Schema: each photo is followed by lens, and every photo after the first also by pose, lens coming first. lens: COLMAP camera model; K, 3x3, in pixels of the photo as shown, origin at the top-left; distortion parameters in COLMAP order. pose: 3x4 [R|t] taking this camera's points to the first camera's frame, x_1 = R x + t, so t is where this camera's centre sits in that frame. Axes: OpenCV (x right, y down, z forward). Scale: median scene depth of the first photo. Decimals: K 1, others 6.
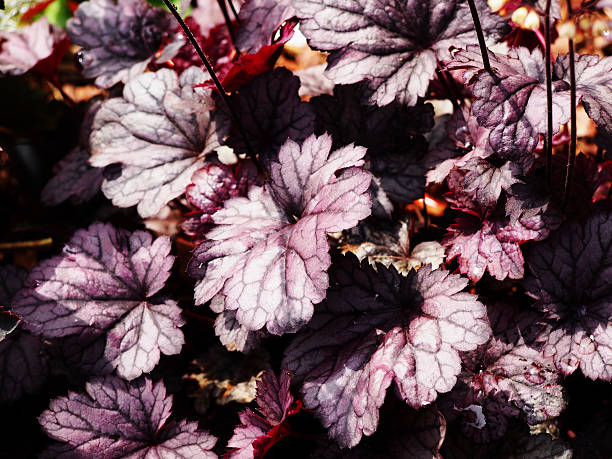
lens RADIAL K [[4554.6, 0, 306.0], [0, 4554.6, 229.5], [0, 0, 1]] dist [1.223135, -21.369329]
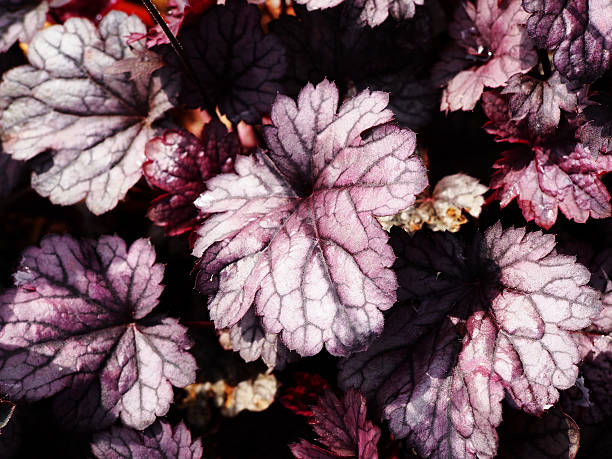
lens RADIAL K [[4554.6, 0, 306.0], [0, 4554.6, 229.5], [0, 0, 1]] dist [1.223135, -21.369329]
pose [[0.968600, -0.201837, 0.145177, -0.119994], [0.182773, 0.973903, 0.134562, -0.103572], [-0.168547, -0.103802, 0.980213, 0.214779]]
